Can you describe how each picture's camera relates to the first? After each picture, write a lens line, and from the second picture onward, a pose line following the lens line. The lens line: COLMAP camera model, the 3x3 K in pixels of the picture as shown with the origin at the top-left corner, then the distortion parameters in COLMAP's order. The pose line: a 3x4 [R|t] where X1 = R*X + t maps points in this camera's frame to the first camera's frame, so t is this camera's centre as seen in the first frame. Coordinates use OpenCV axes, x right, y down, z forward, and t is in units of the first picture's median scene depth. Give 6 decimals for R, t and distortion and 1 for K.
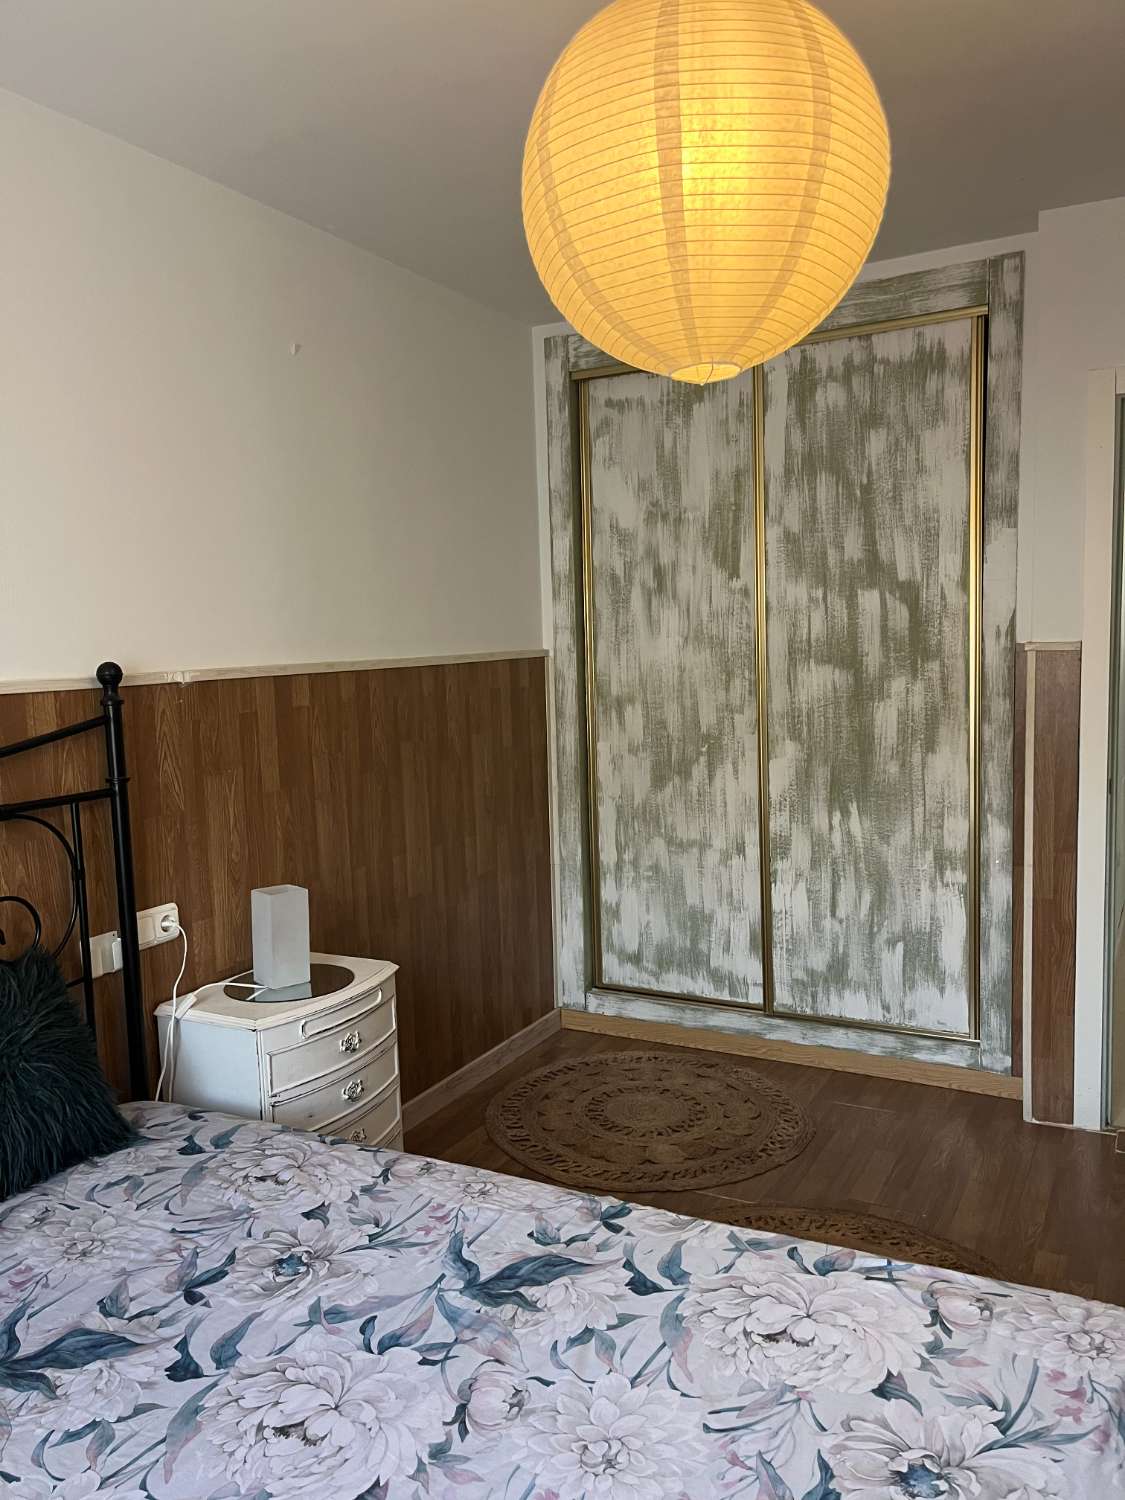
lens RADIAL K [[1152.3, 0, 559.4], [0, 1152.3, 743.9], [0, 0, 1]] dist [0.062151, -0.088574]
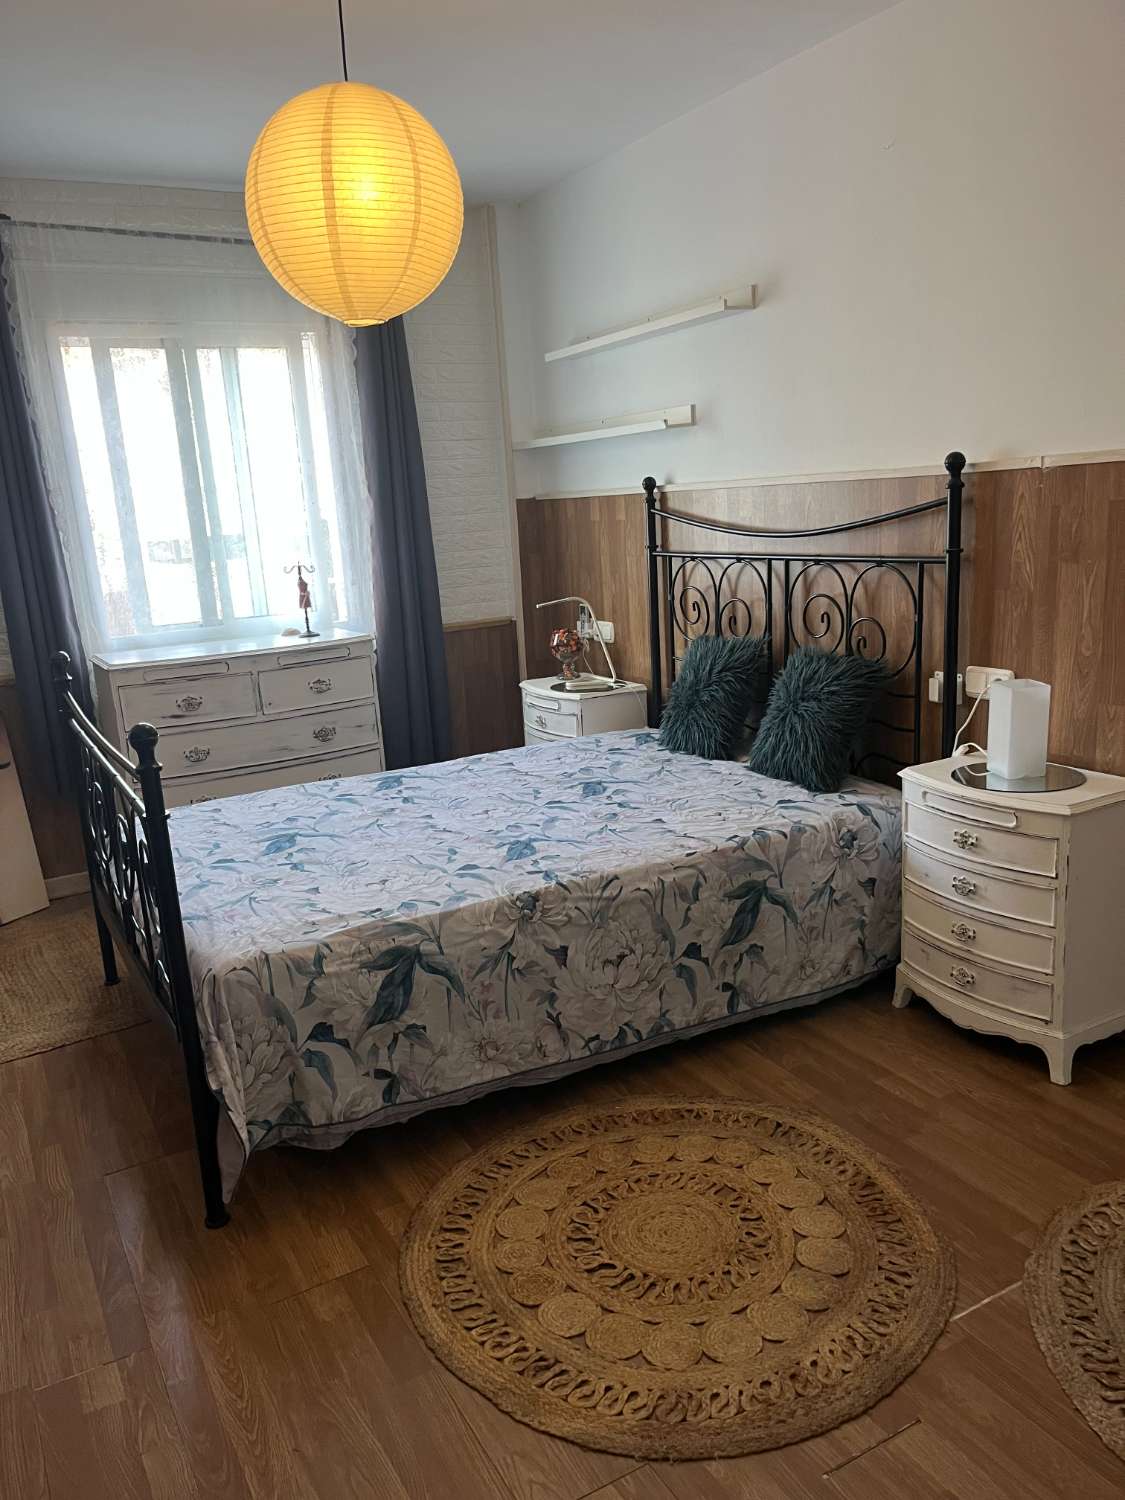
lens RADIAL K [[1152.3, 0, 563.5], [0, 1152.3, 757.5], [0, 0, 1]] dist [0.062151, -0.088574]
pose [[-0.540466, 0.249480, -0.803527, 0.884665], [0.008433, 0.956586, 0.291330, -0.121588], [0.841324, 0.150677, -0.519106, 1.323893]]
